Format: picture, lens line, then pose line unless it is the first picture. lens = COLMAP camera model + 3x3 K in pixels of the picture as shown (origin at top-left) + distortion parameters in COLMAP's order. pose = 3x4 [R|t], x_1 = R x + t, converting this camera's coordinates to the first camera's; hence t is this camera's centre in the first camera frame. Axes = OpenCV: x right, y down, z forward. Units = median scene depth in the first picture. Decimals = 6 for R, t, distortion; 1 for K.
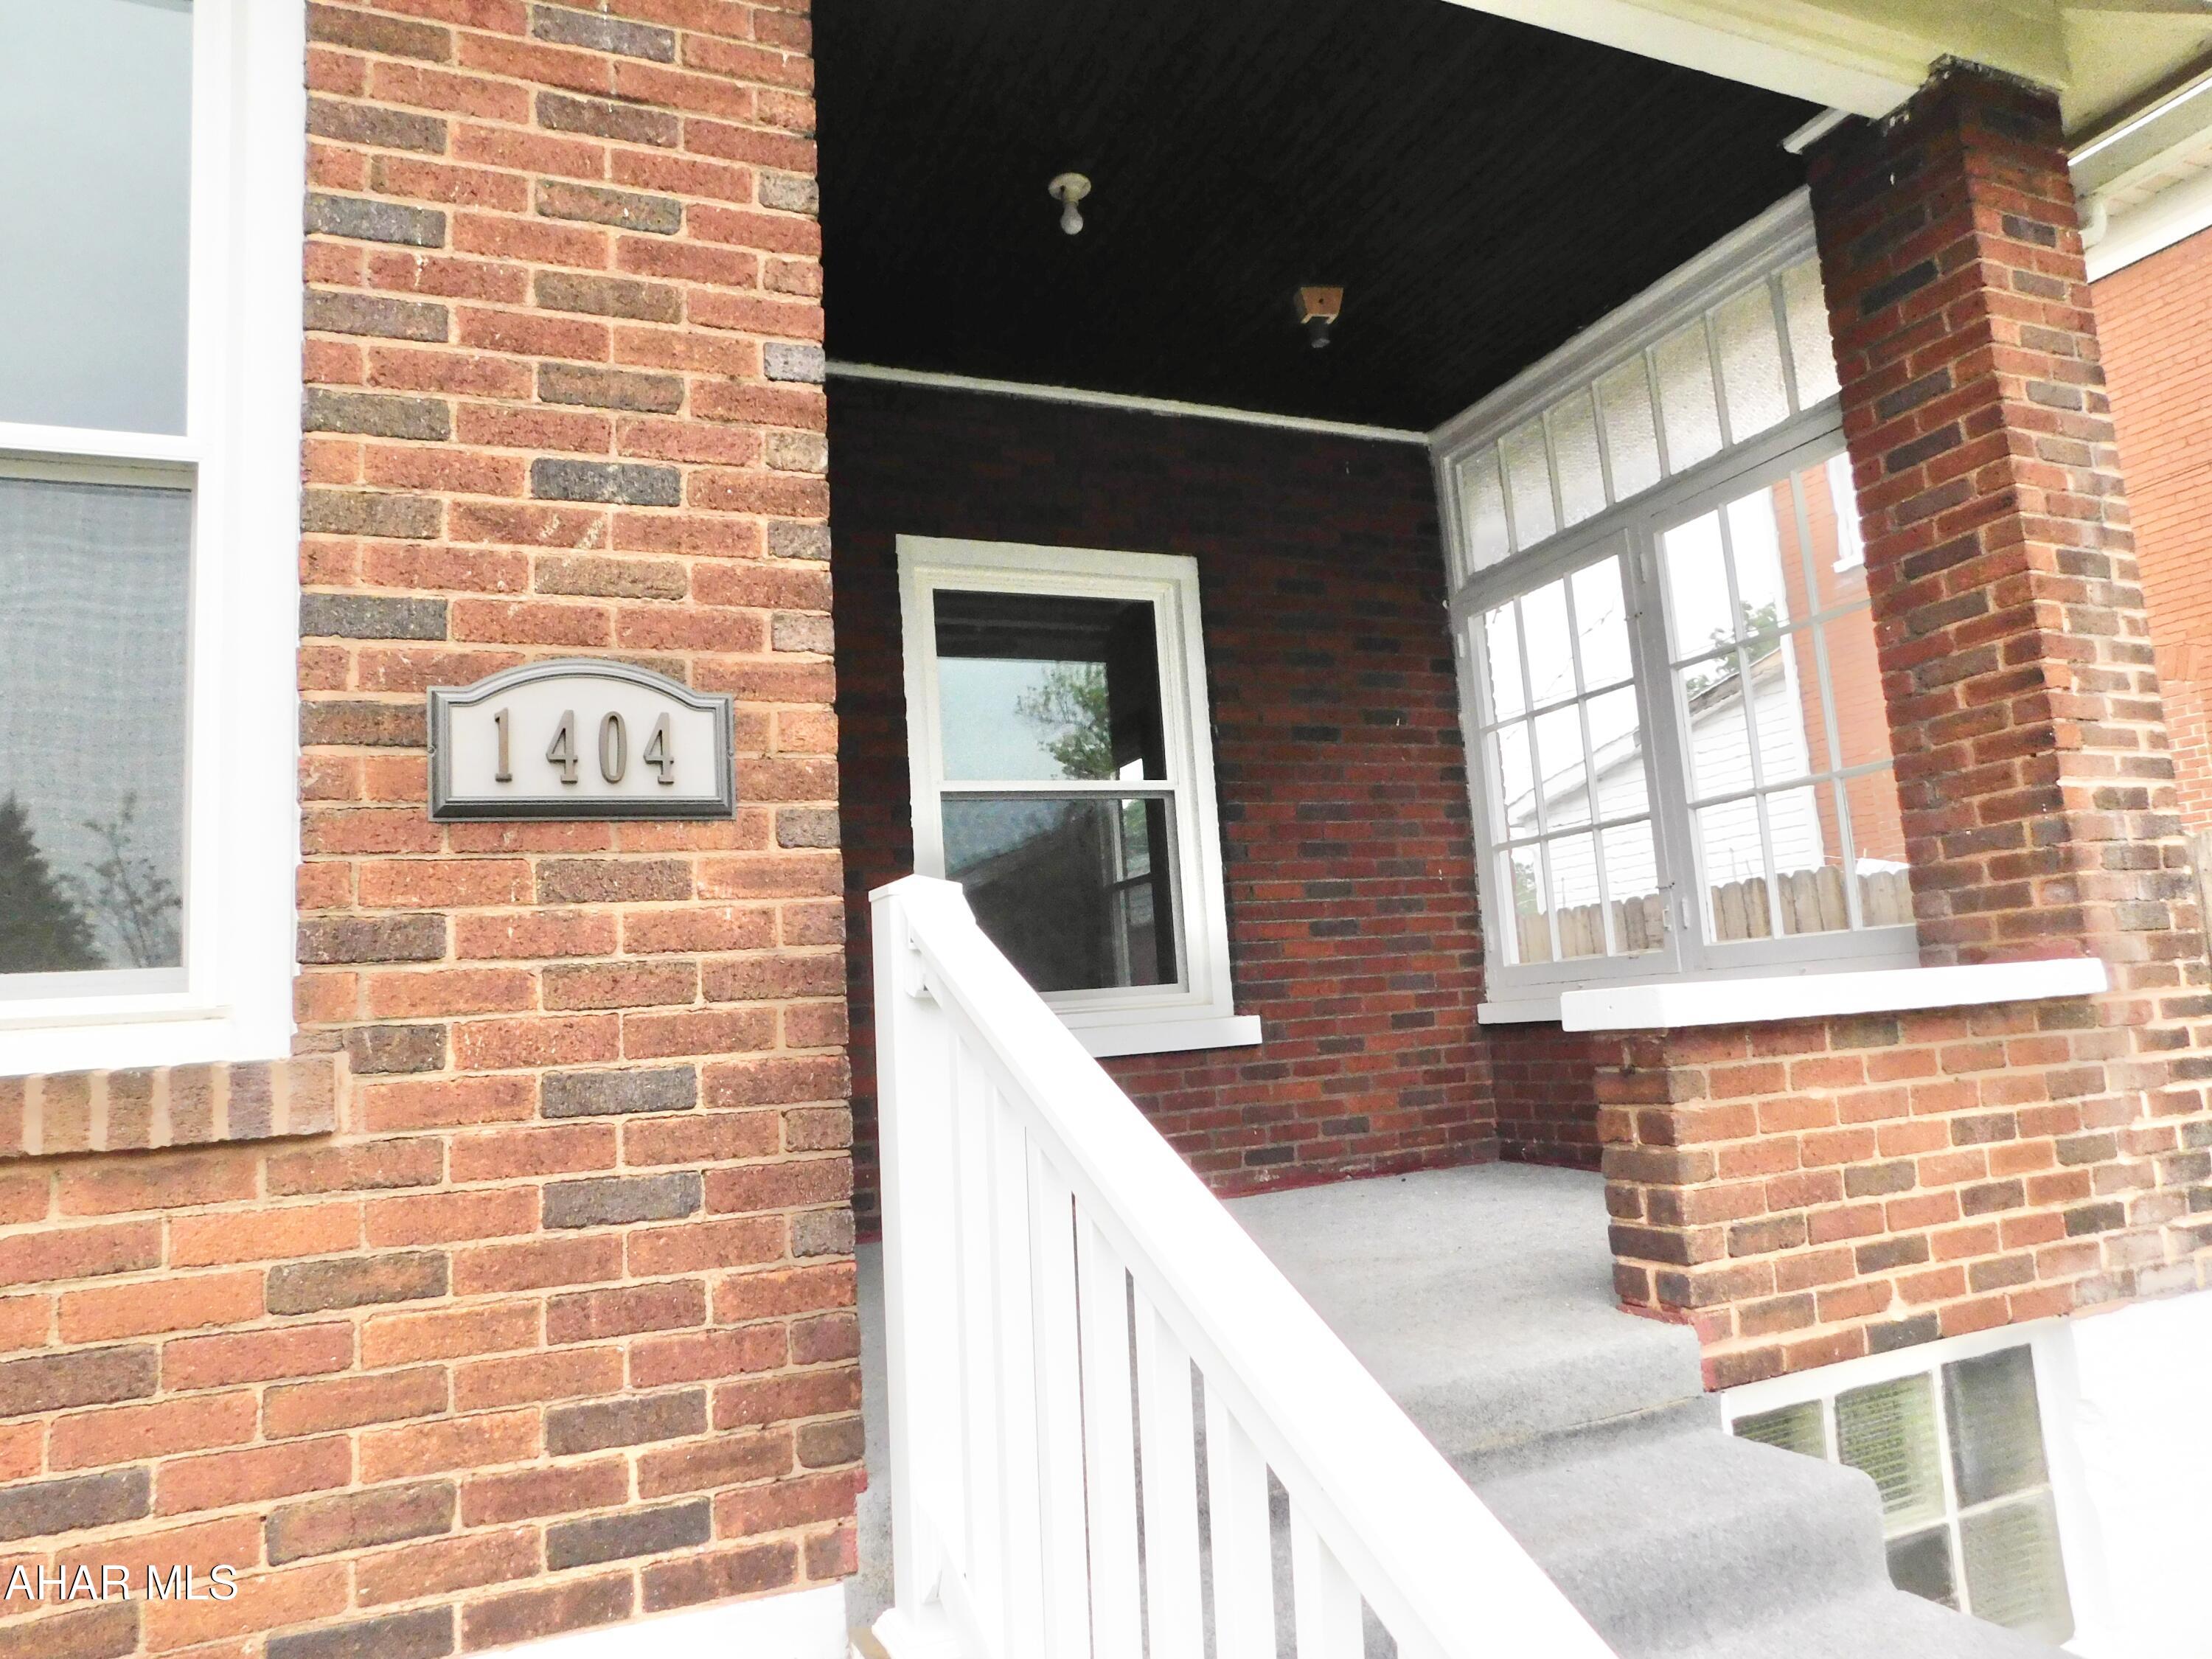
lens RADIAL K [[1452.9, 0, 1106.0], [0, 1452.9, 829.5], [0, 0, 1]] dist [-0.050443, 0.043144]
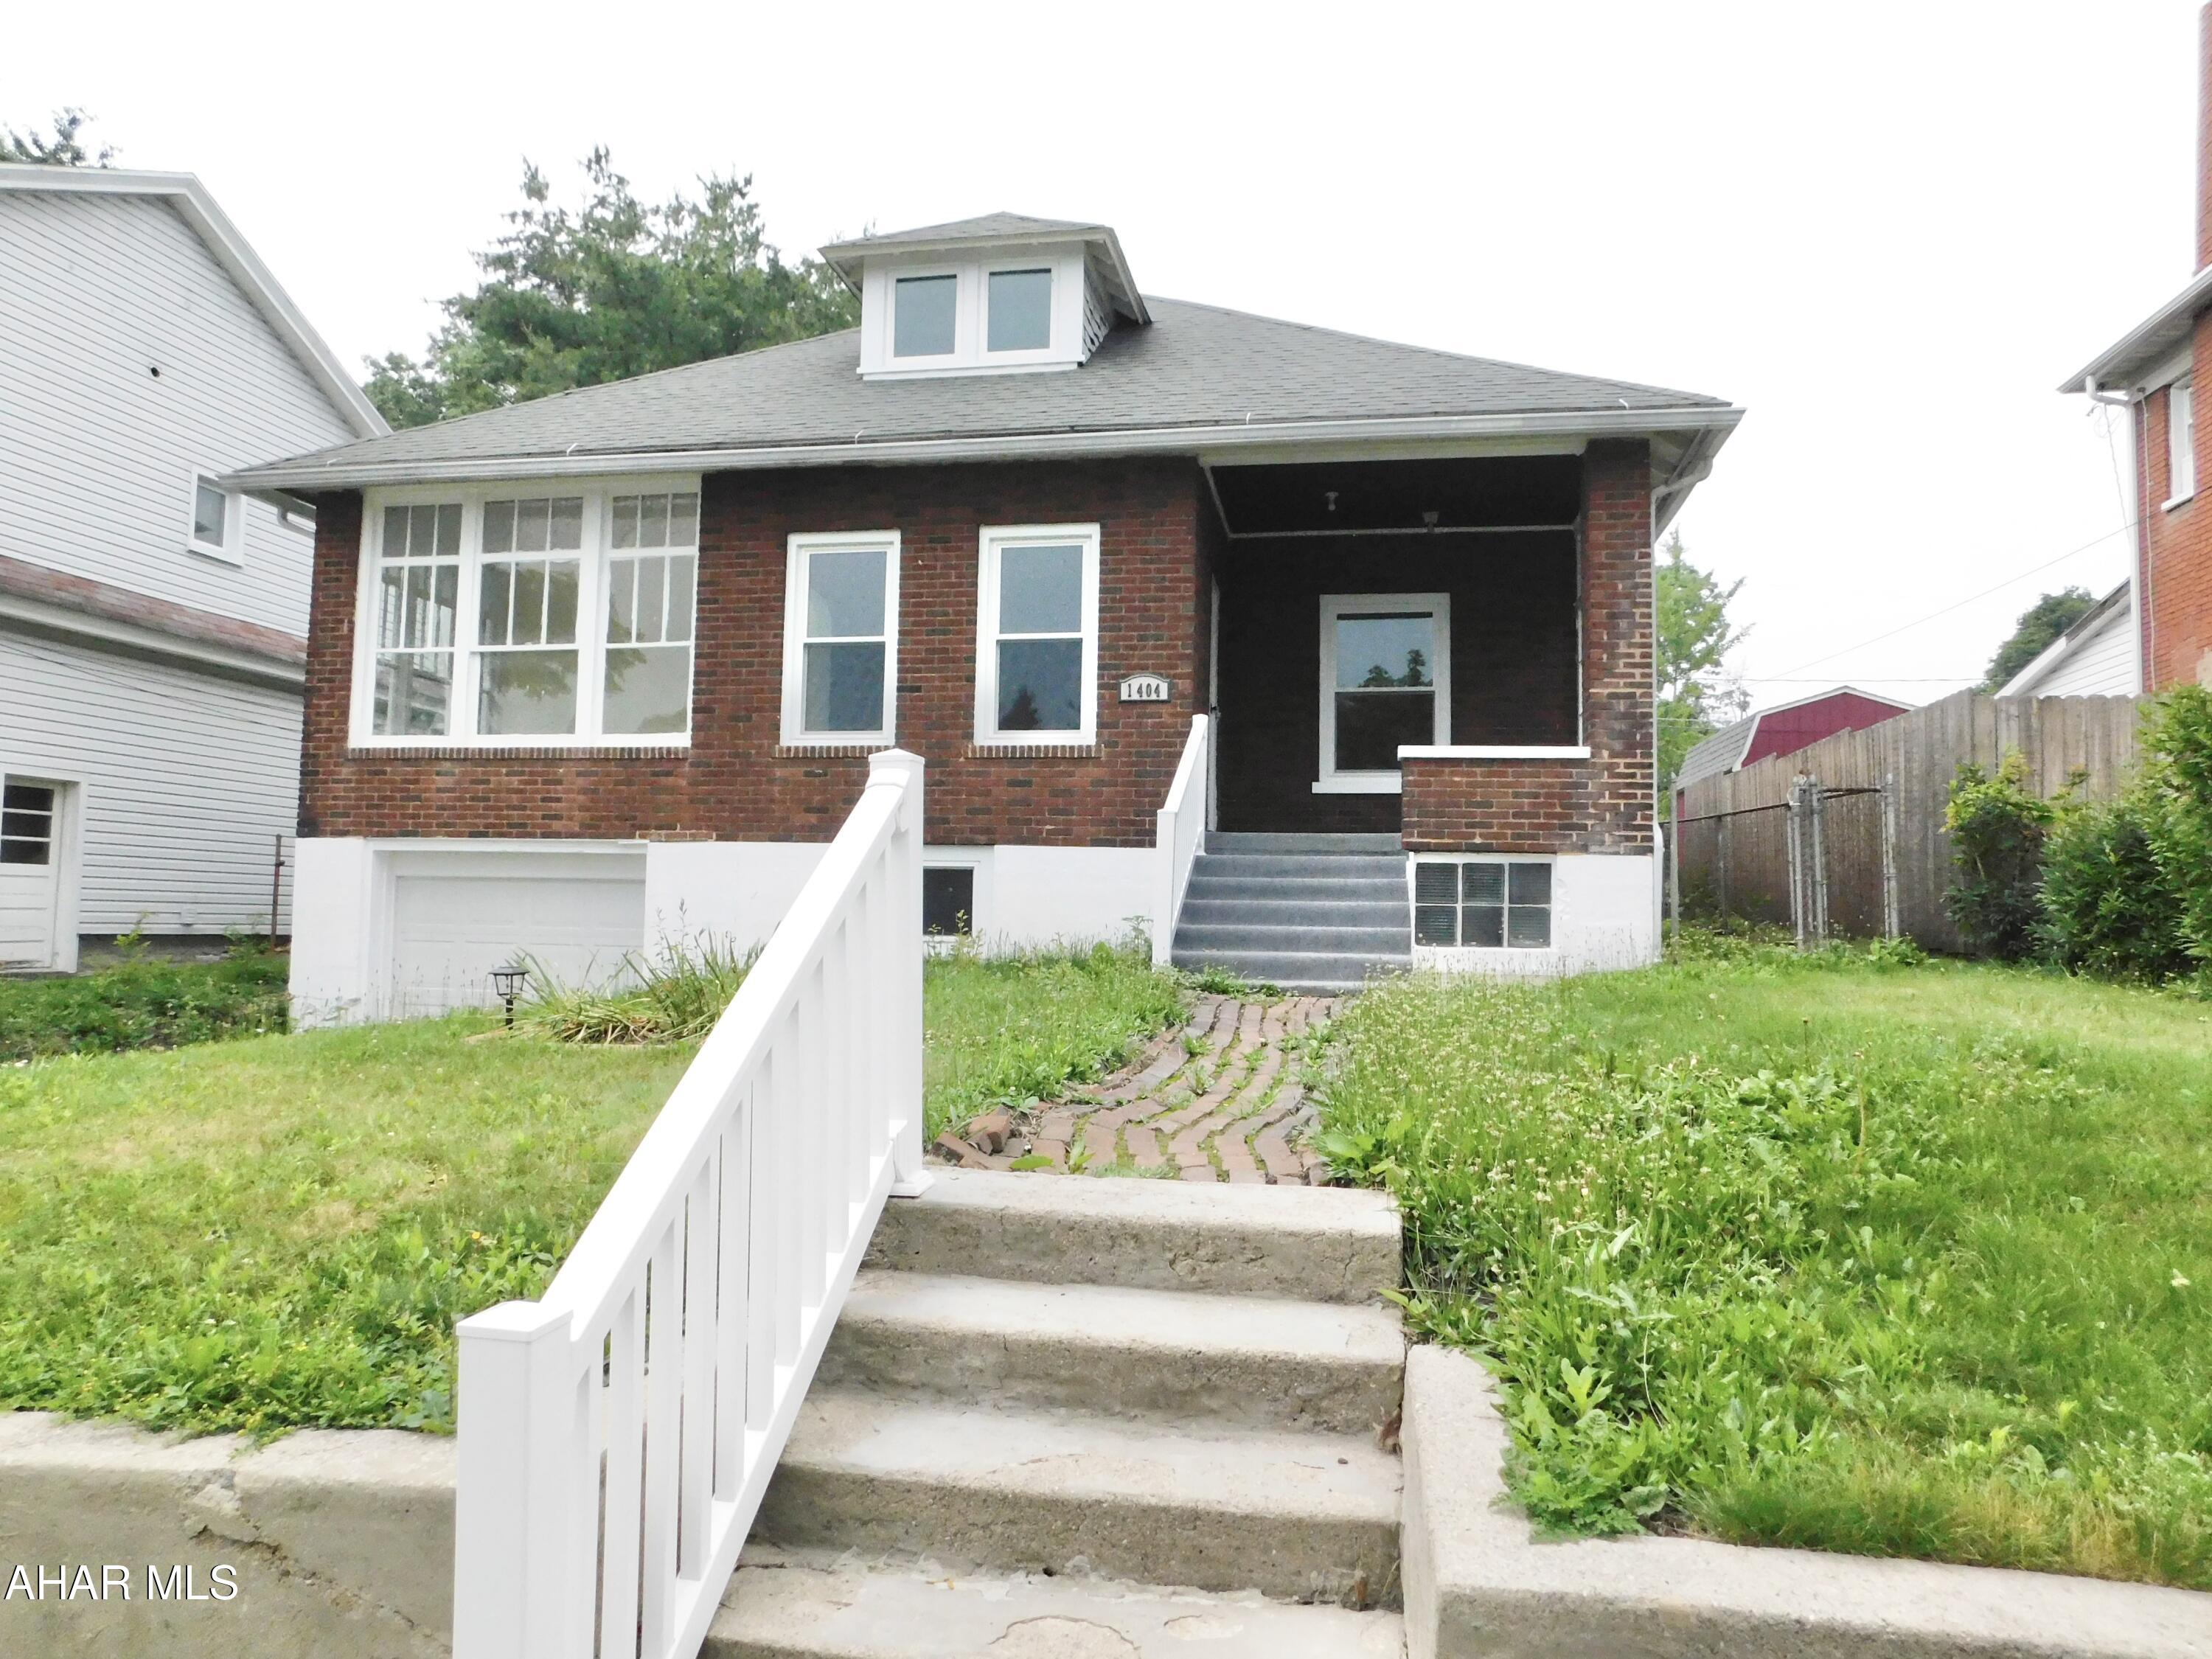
lens RADIAL K [[1474.0, 0, 1106.0], [0, 1474.0, 829.5], [0, 0, 1]] dist [-0.057198, 0.047208]
pose [[0.825214, 0.046948, -0.562866, 1.586045], [0.000294, 0.996504, 0.083549, 0.001198], [0.564821, -0.069112, 0.822315, -2.180263]]
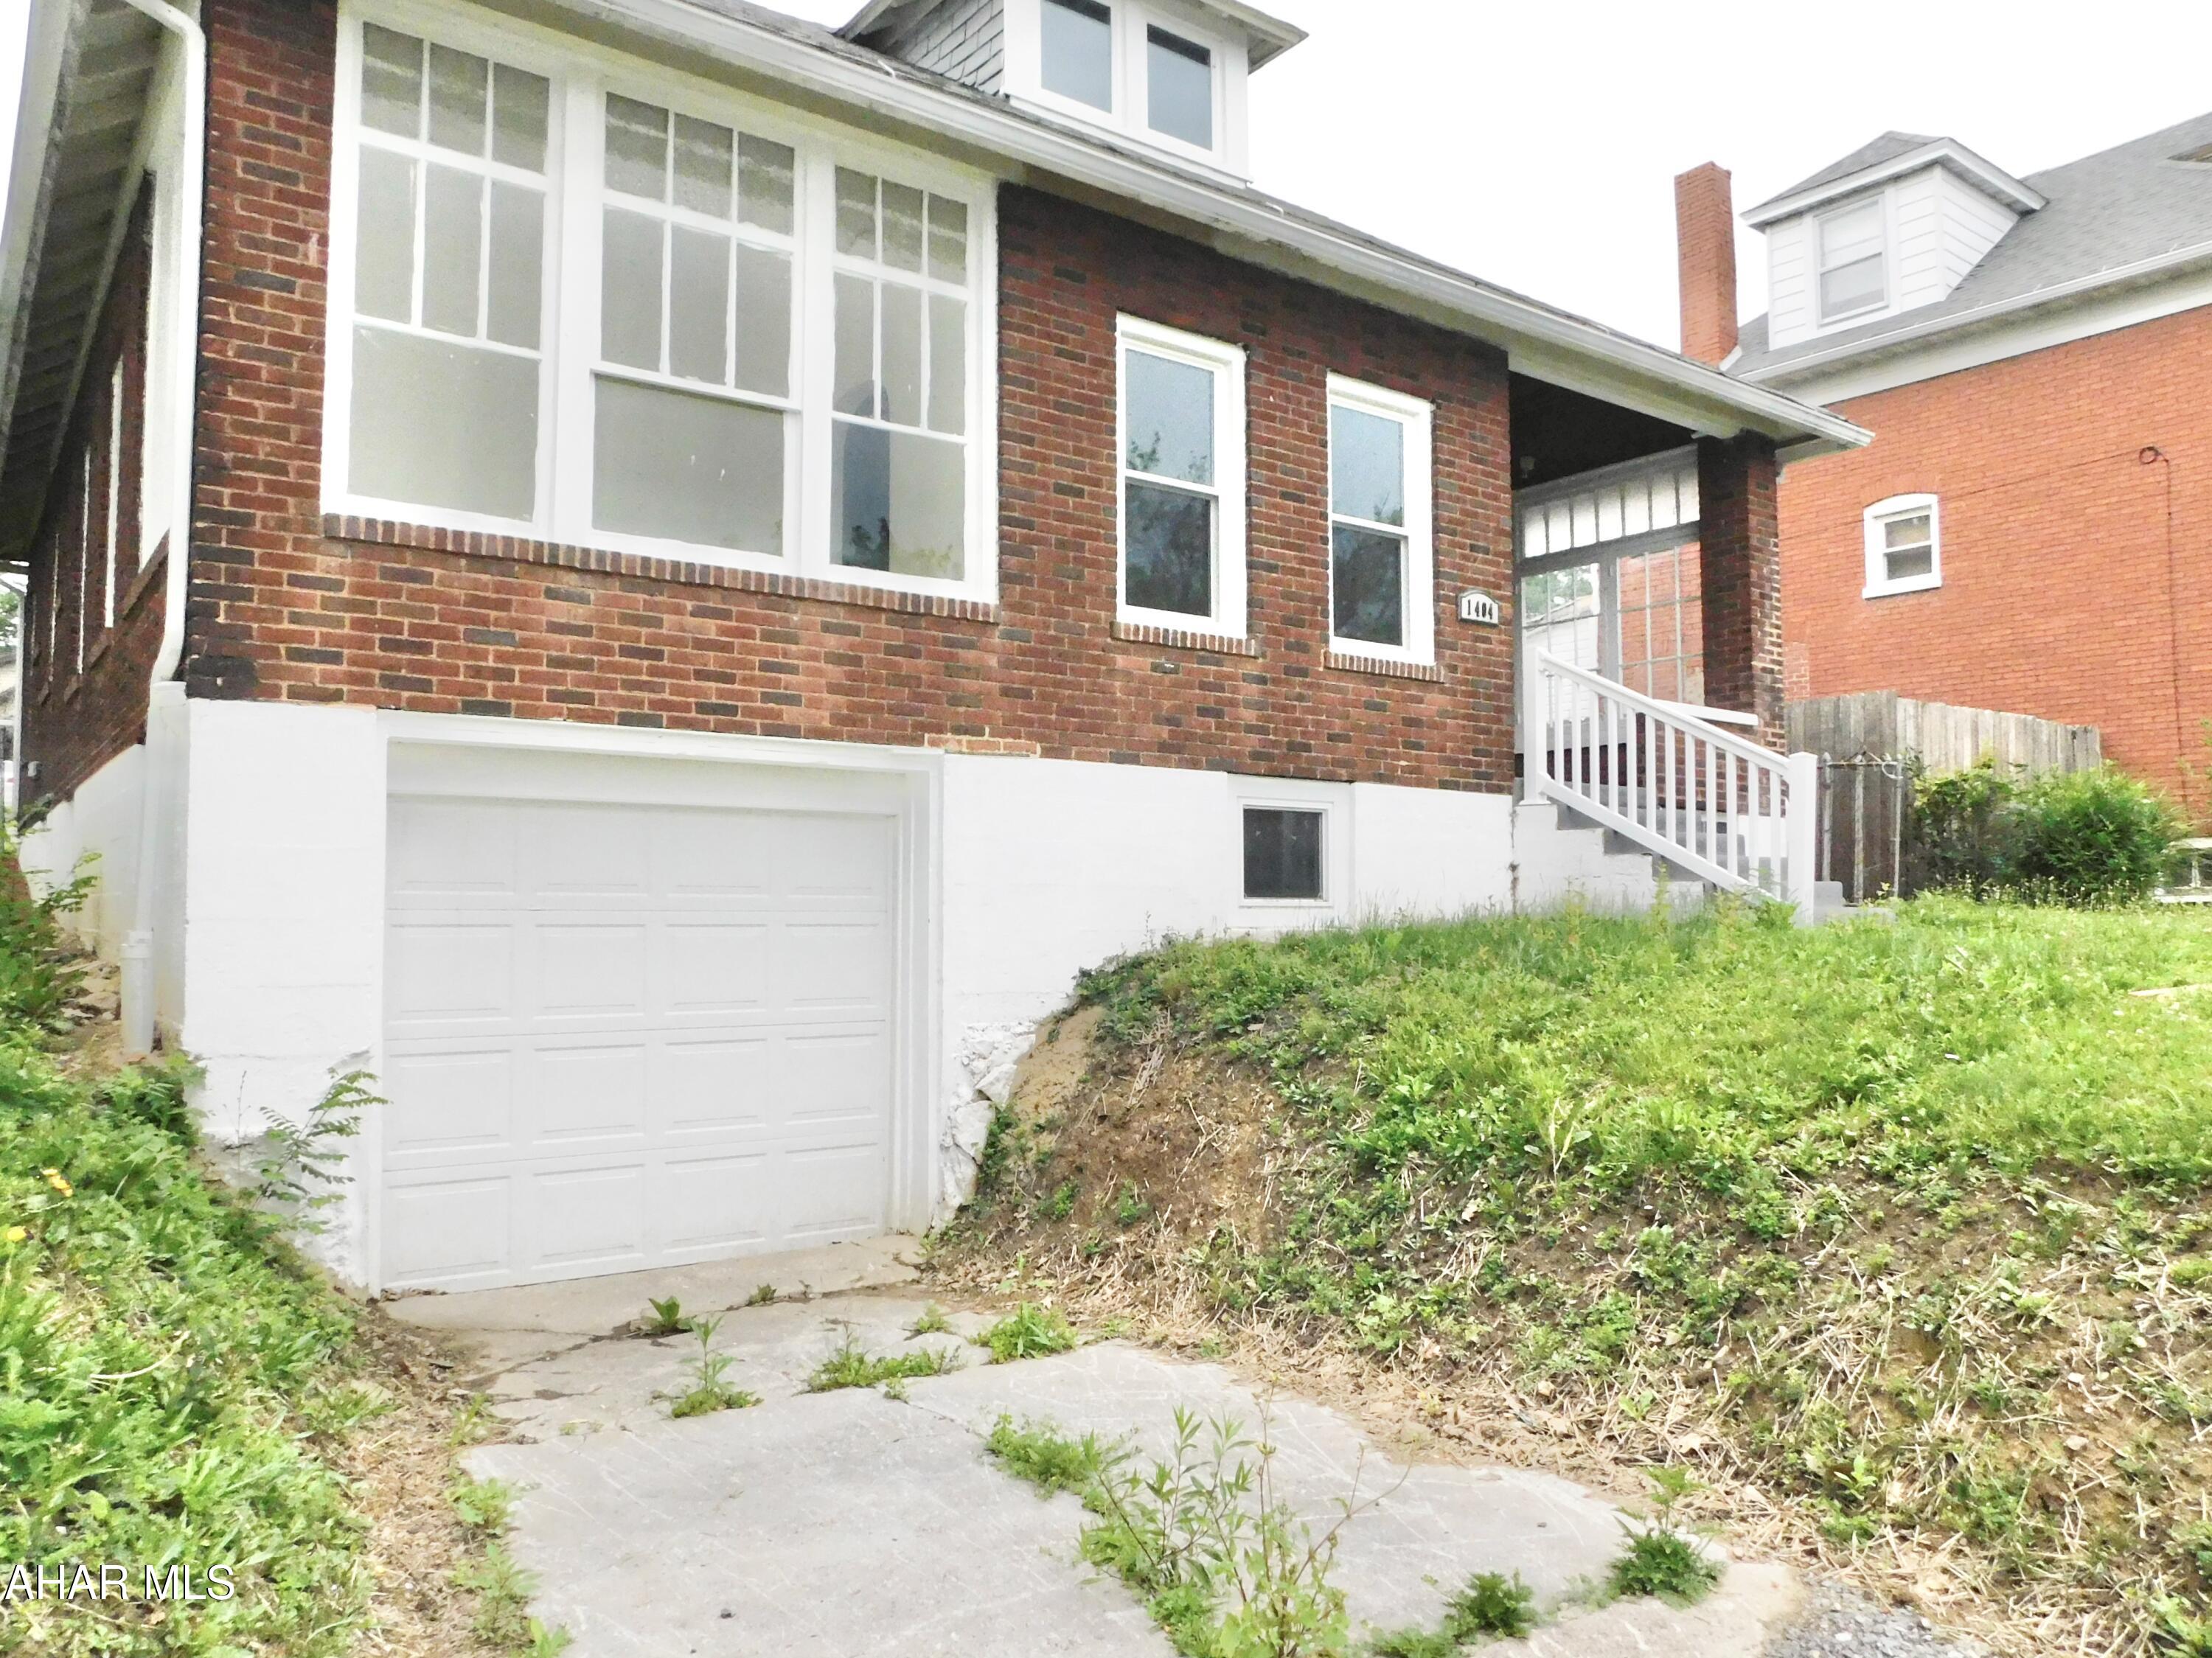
lens RADIAL K [[1626.5, 0, 1106.0], [0, 1626.5, 829.0], [0, 0, 1]] dist [-0.044527, 0.001007]
pose [[0.968051, 0.080381, 0.237522, -1.622287], [-0.096941, 0.993548, 0.058861, 0.271830], [-0.231259, -0.080006, 0.969597, -2.284902]]
